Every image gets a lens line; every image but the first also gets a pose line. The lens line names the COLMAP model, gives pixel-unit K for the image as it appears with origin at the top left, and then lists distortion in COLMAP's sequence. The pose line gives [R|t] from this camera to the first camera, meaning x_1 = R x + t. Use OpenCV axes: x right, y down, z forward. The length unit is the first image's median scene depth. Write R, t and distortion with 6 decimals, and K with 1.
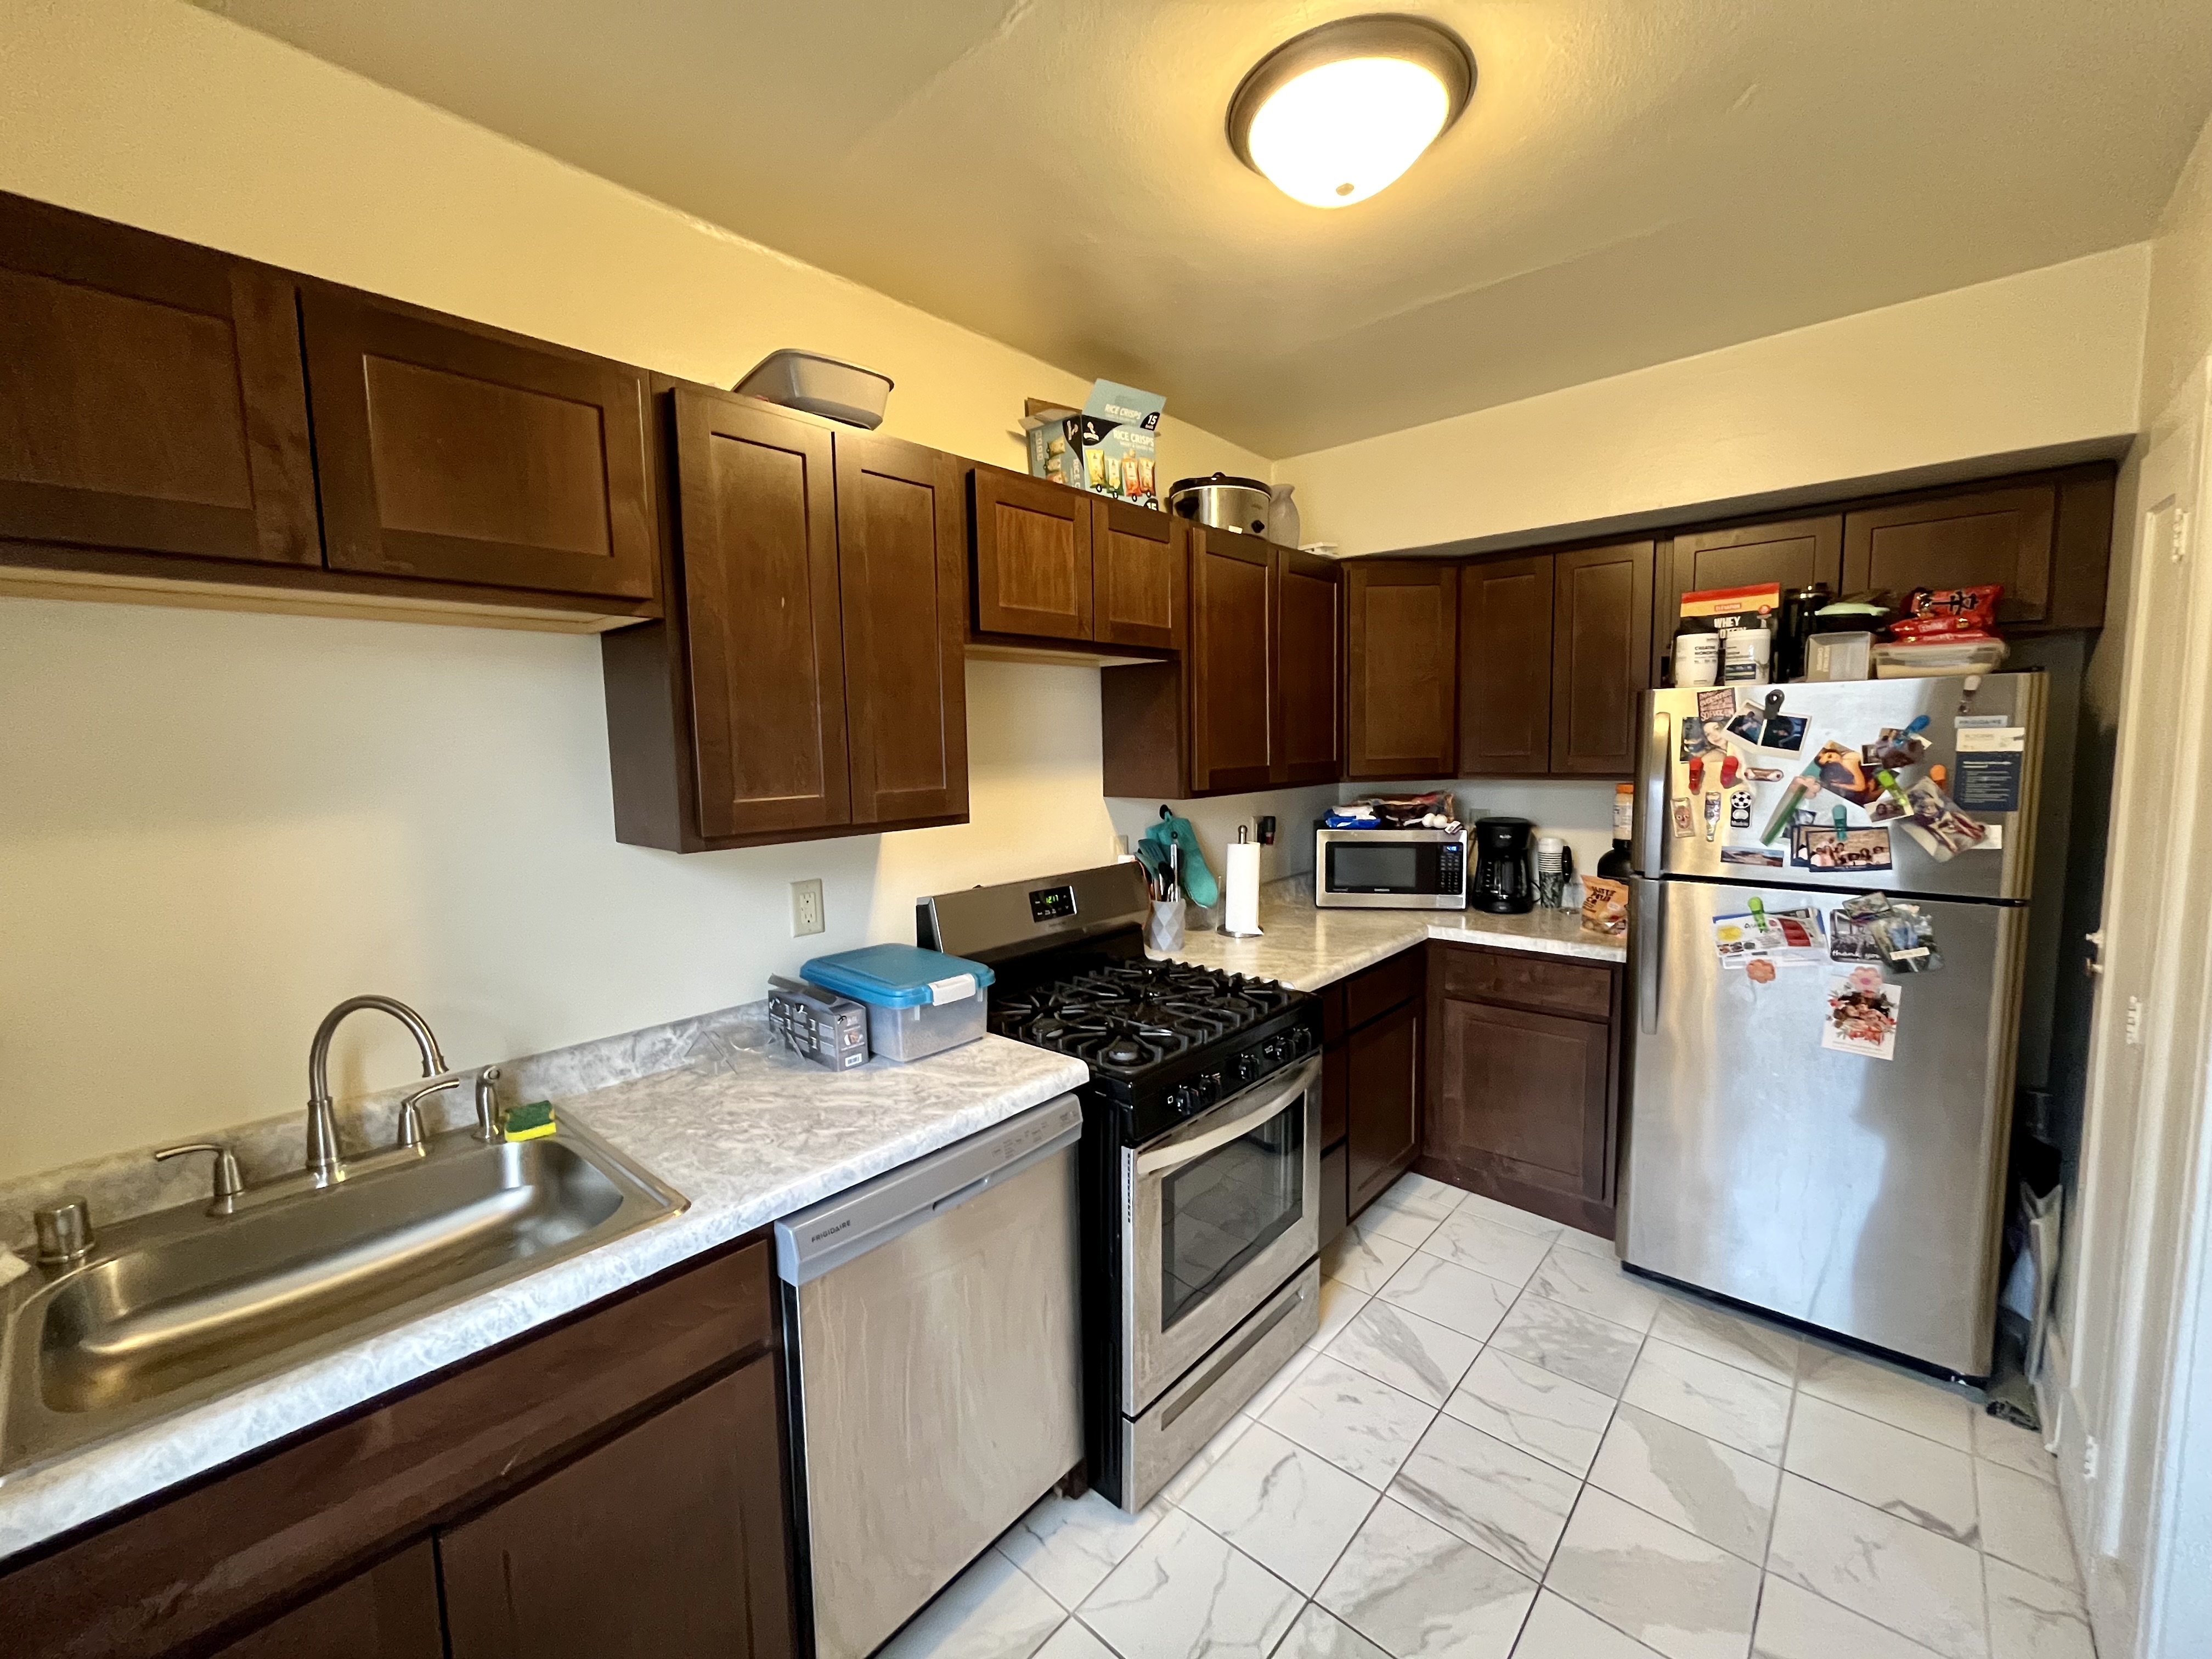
lens RADIAL K [[900.5, 0, 1109.7], [0, 900.5, 832.3], [0, 0, 1]] dist [-0.002486, -0.000296]
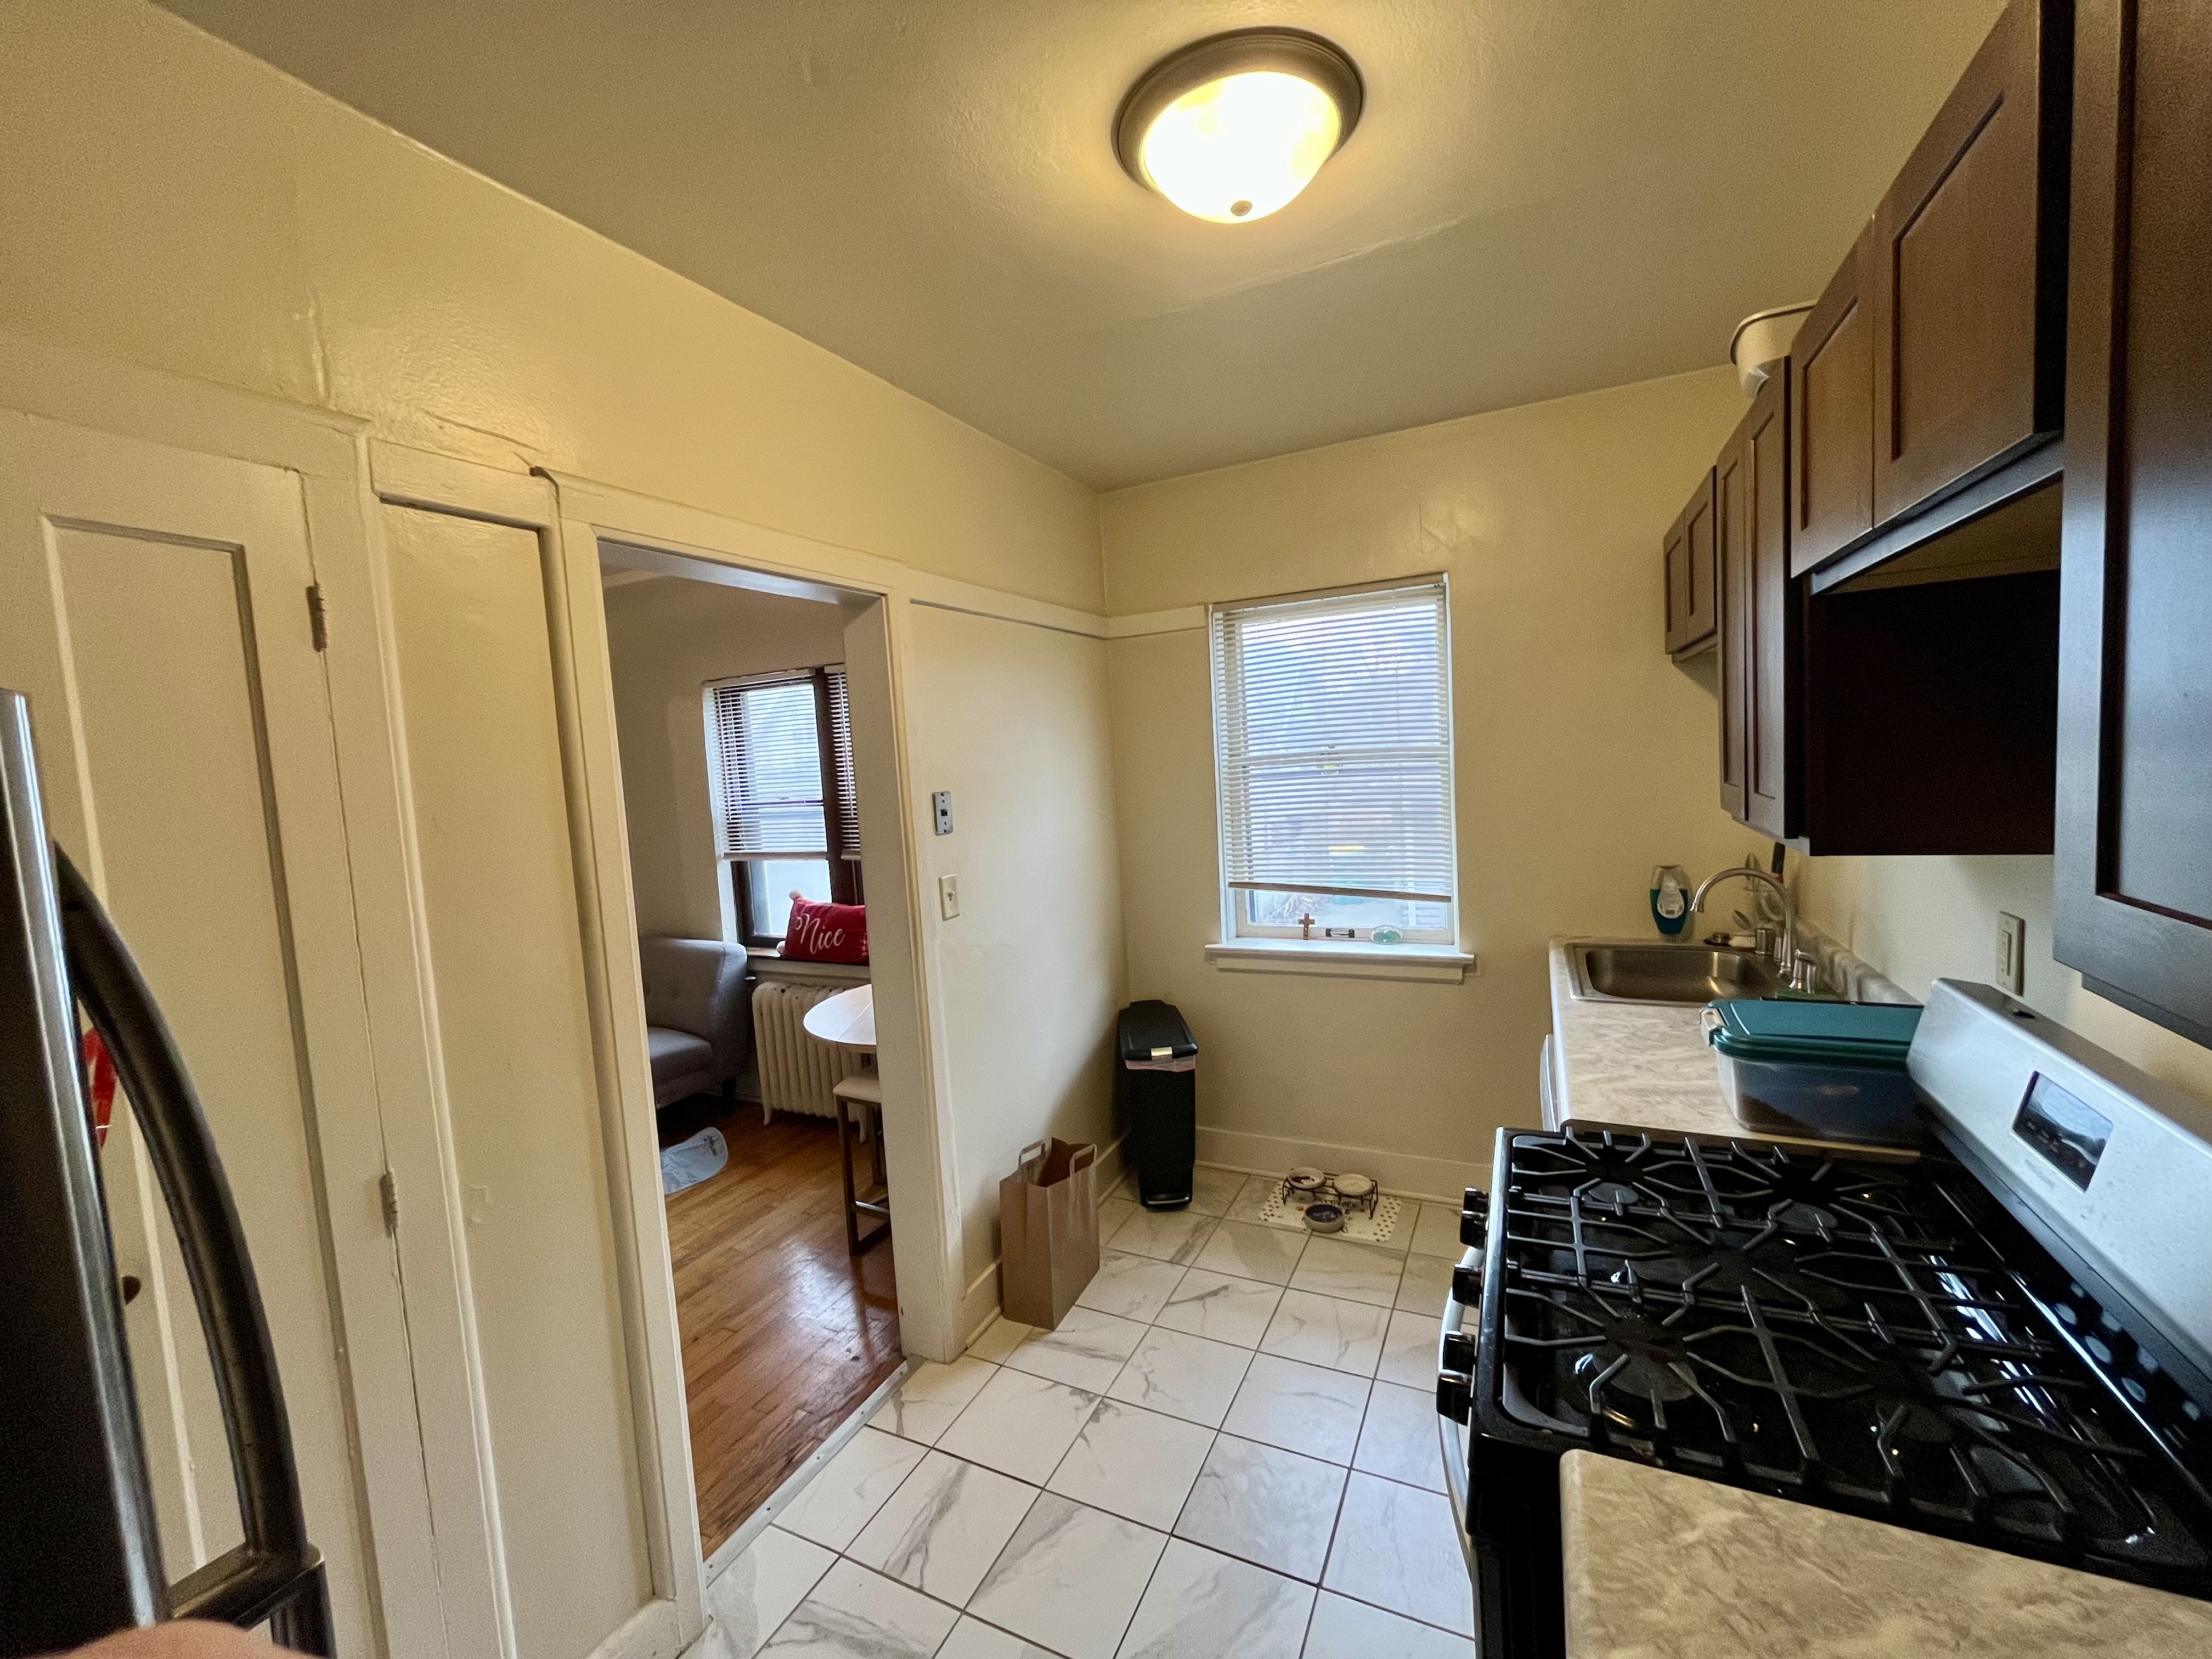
lens RADIAL K [[900.5, 0, 1106.1], [0, 900.5, 811.6], [0, 0, 1]] dist [-0.002486, -0.000296]
pose [[-0.958669, 0.094914, -0.268225, 0.722097], [0.047806, 0.983049, 0.176998, -0.258637], [0.280478, 0.156860, -0.946957, 1.950027]]
